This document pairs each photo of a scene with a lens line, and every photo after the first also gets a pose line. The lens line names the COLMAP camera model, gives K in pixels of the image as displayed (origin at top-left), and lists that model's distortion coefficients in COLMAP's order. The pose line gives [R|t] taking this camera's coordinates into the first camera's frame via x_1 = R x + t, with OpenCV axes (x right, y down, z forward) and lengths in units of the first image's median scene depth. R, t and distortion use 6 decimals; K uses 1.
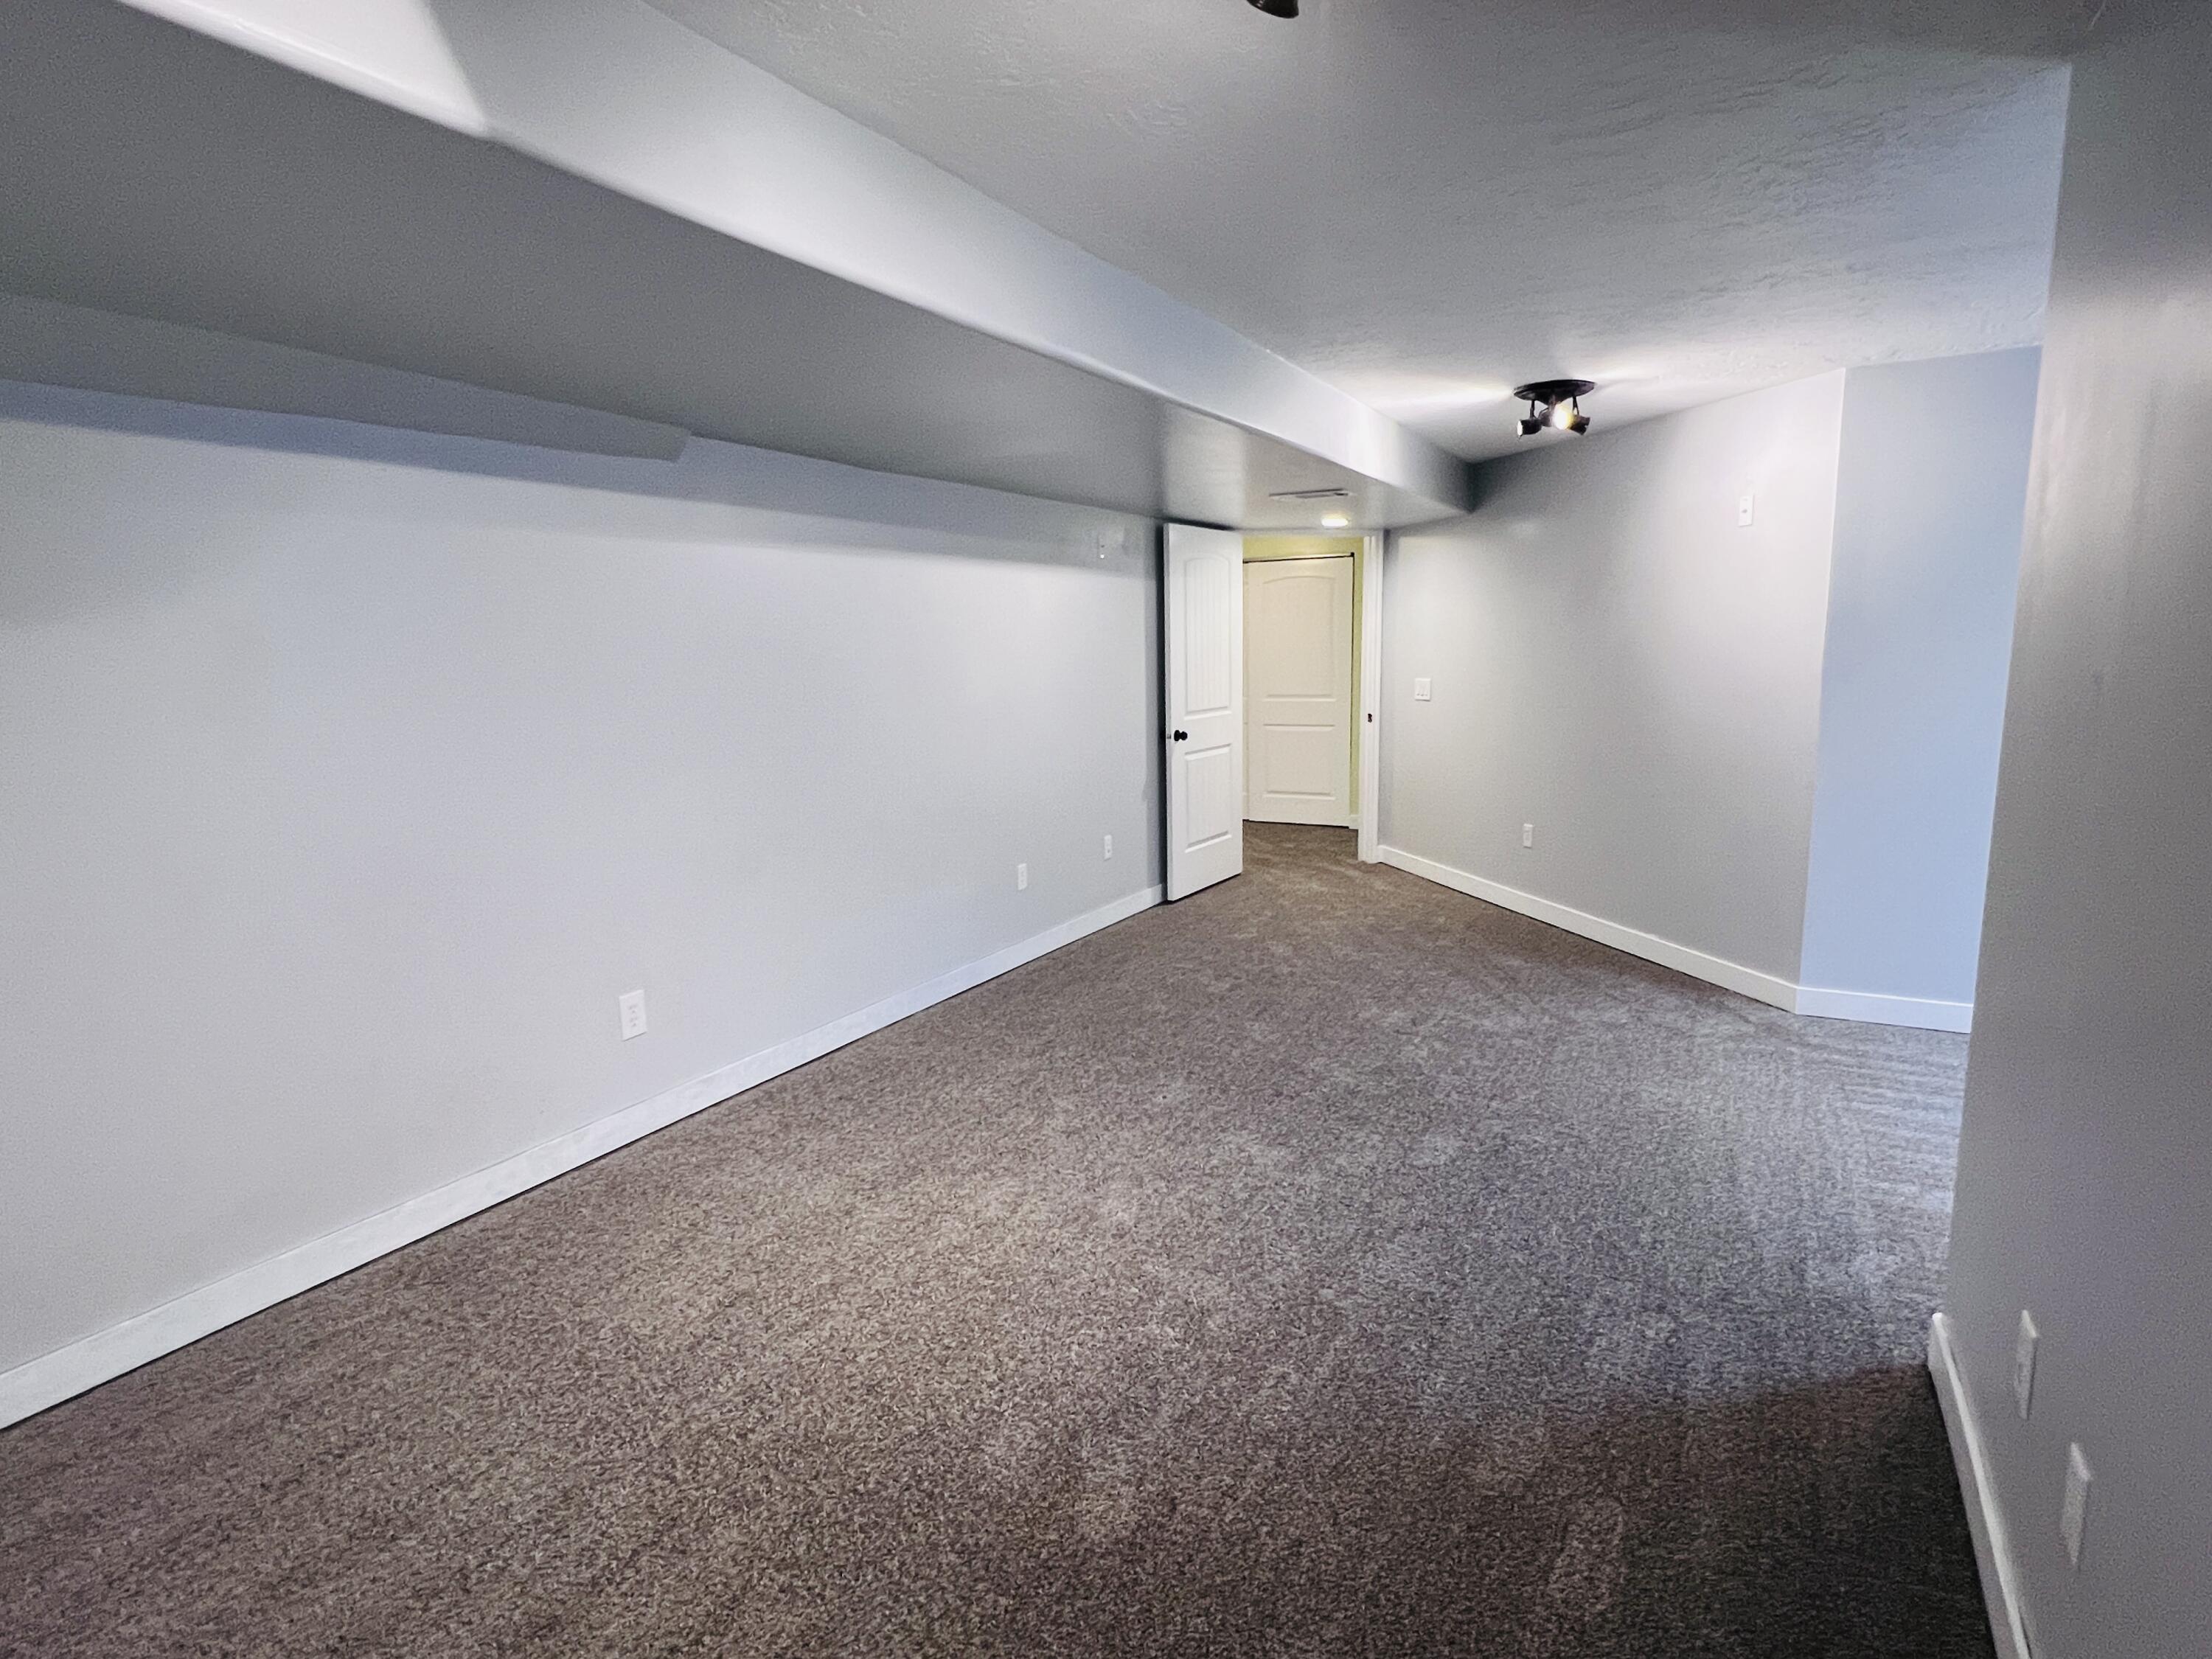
lens RADIAL K [[1190.7, 0, 1096.4], [0, 1190.7, 833.4], [0, 0, 1]] dist [0.001732, 0.000088]
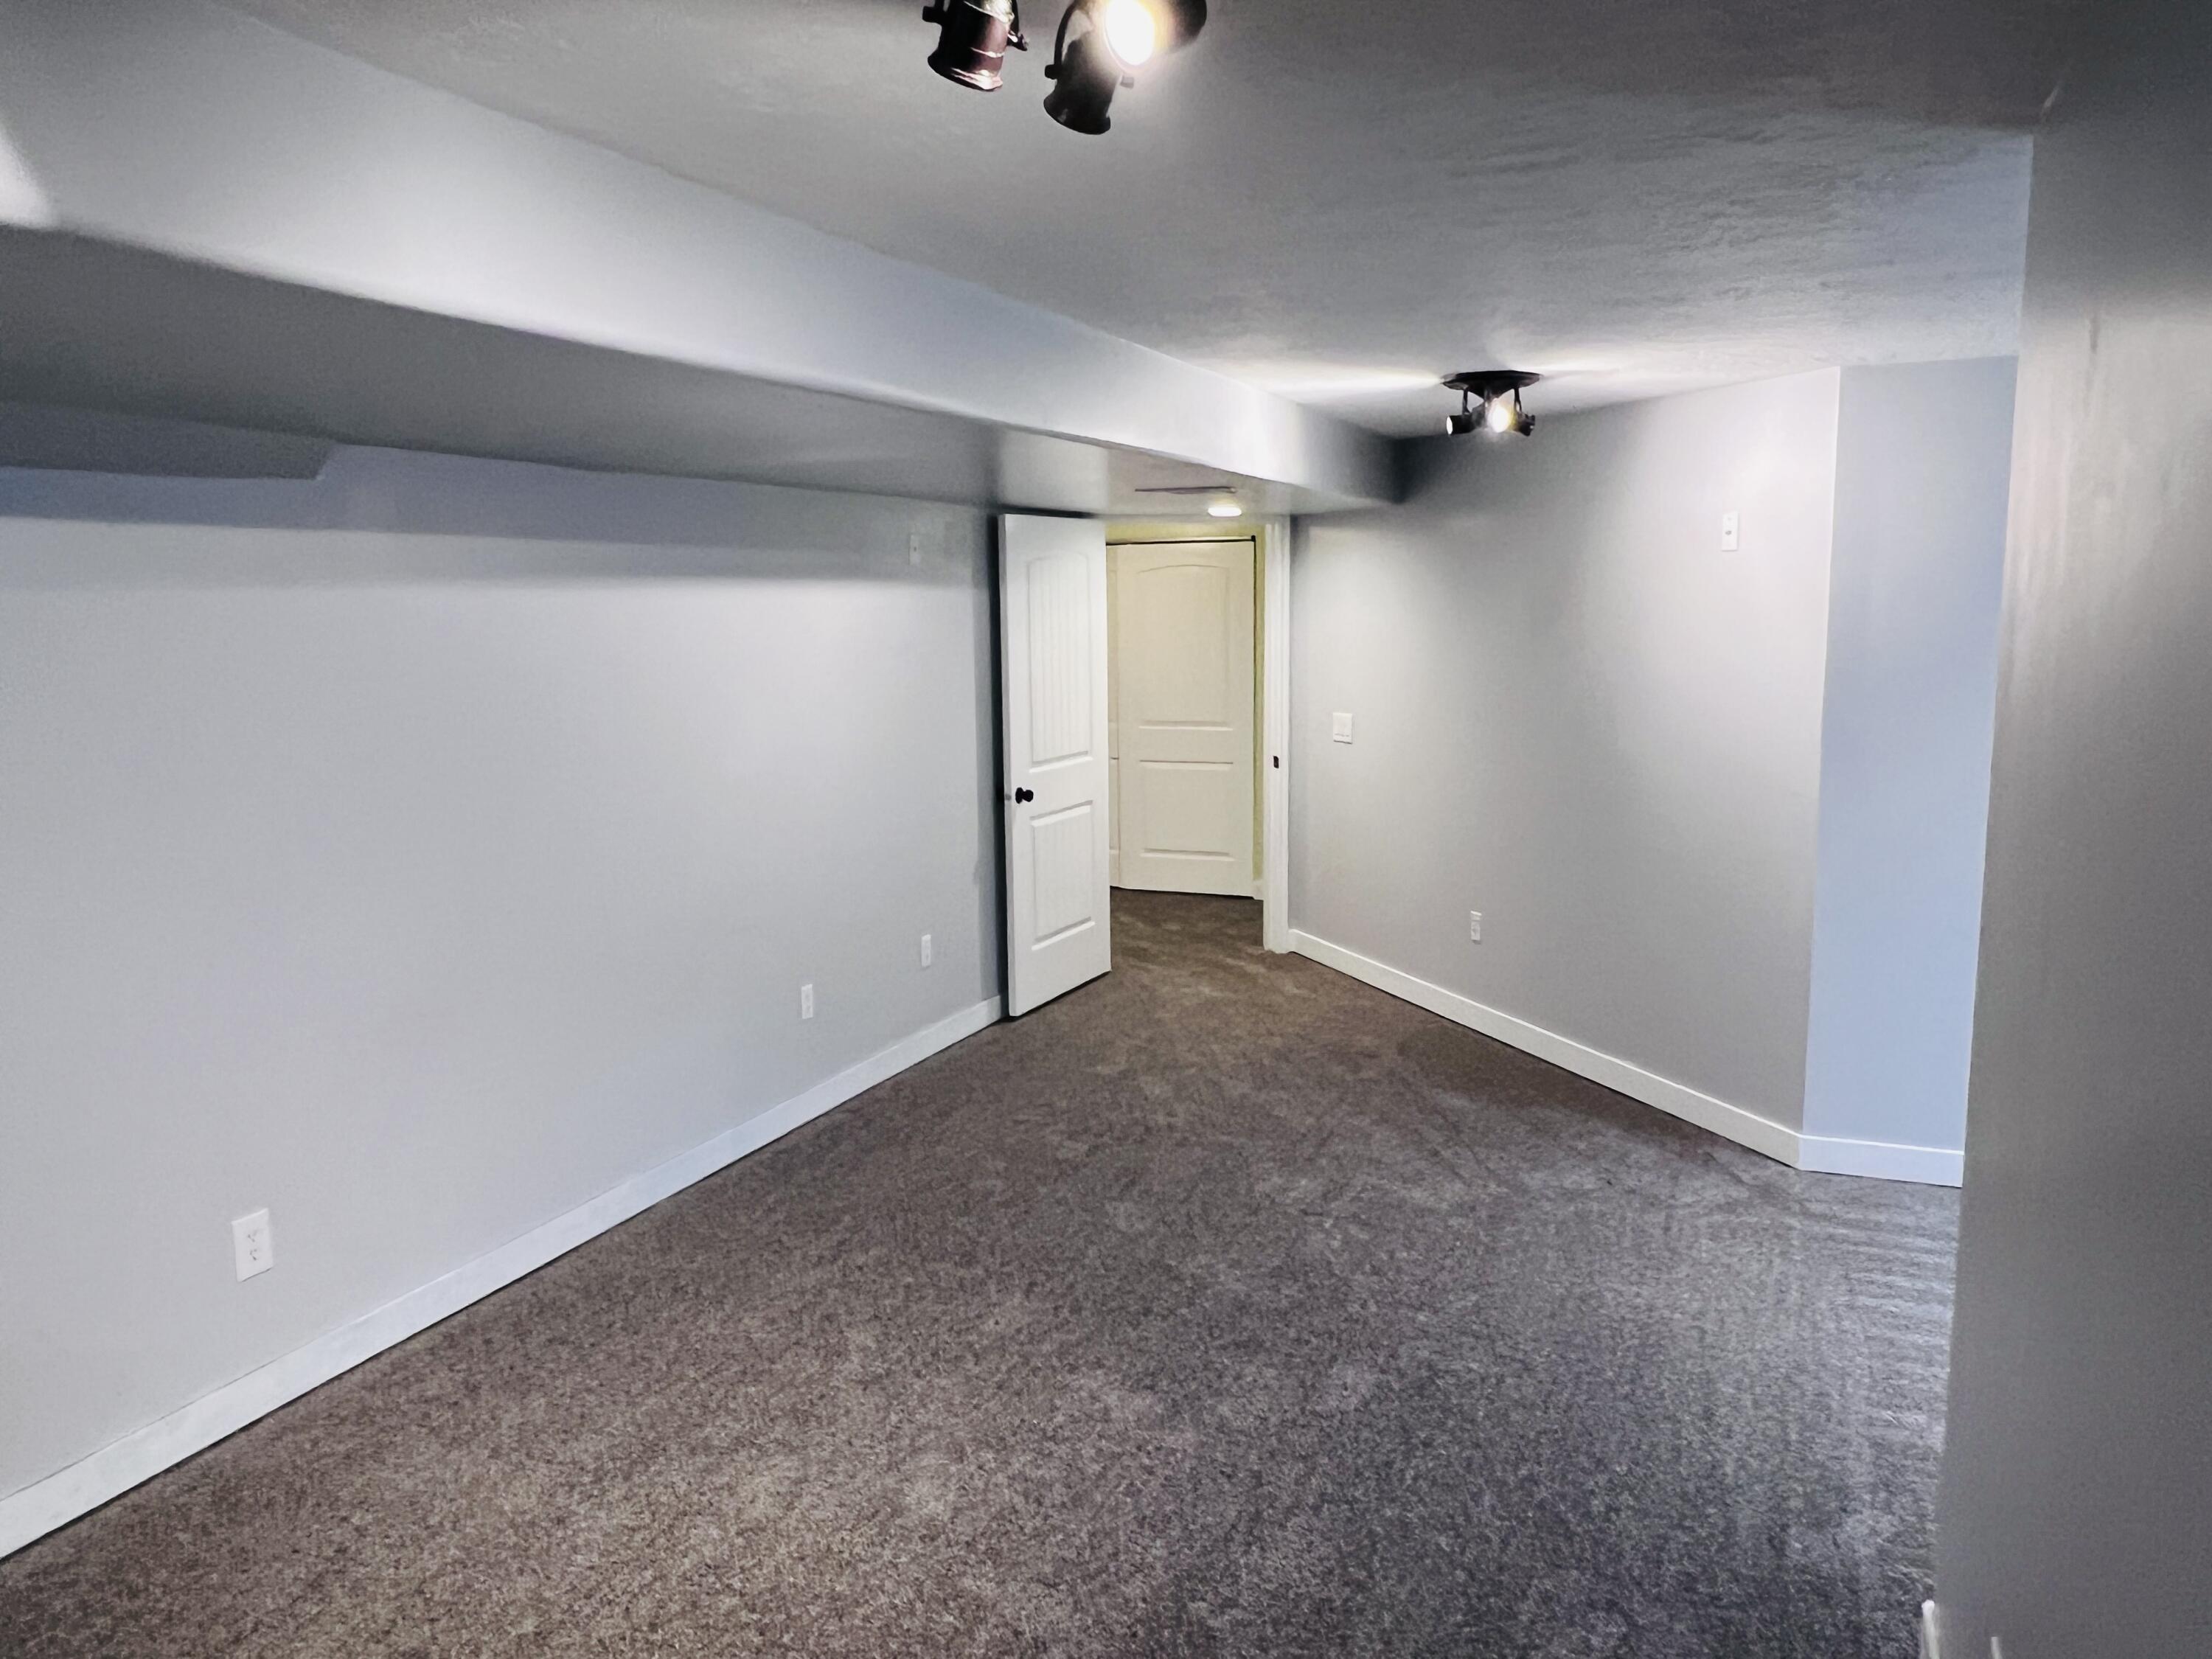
lens RADIAL K [[1638.0, 0, 1106.0], [0, 1638.0, 829.5], [0, 0, 1]] dist [0.005490, -0.004891]
pose [[0.993866, -0.007156, 0.110361, 0.013937], [0.009390, 0.999761, -0.019738, -0.067656], [-0.110194, 0.020654, 0.993696, -0.041895]]
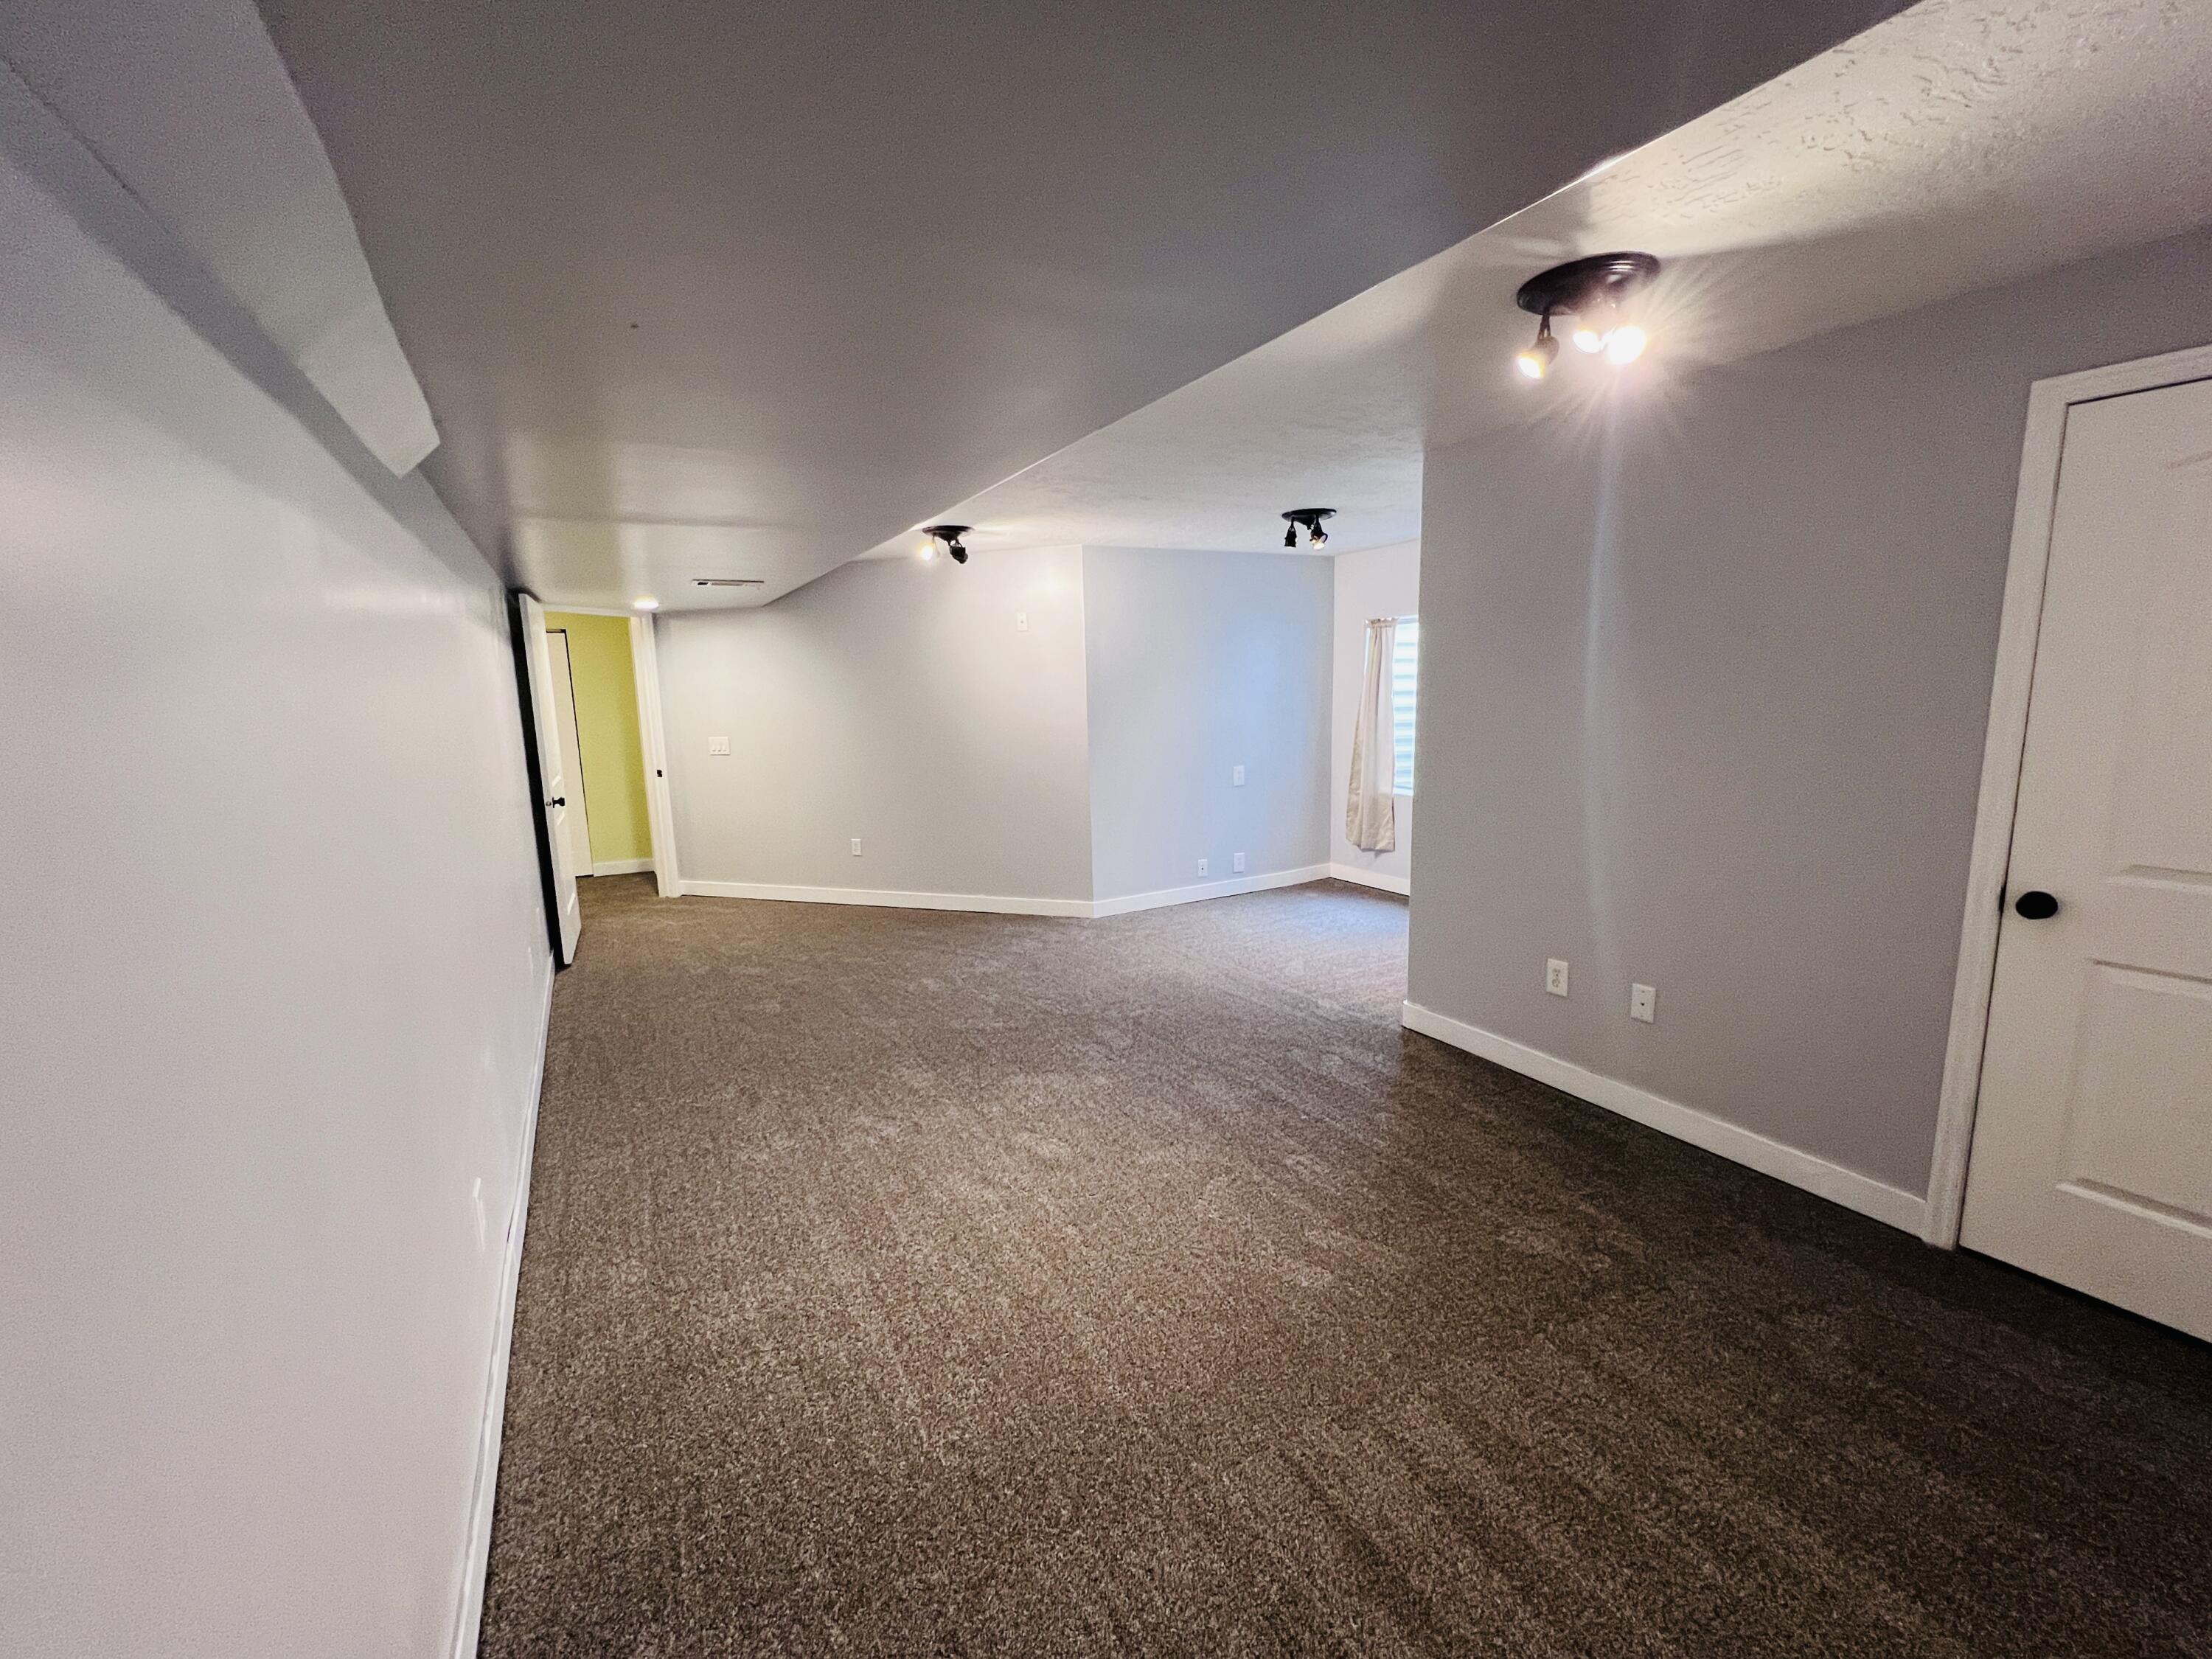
lens RADIAL K [[916.6, 0, 1103.5], [0, 916.6, 828.6], [0, 0, 1]] dist [0.008674, -0.000611]
pose [[0.533678, -0.128141, 0.835923, -0.578758], [0.151668, 0.986930, 0.054460, -0.053320], [-0.831976, 0.097719, 0.546138, 0.308902]]
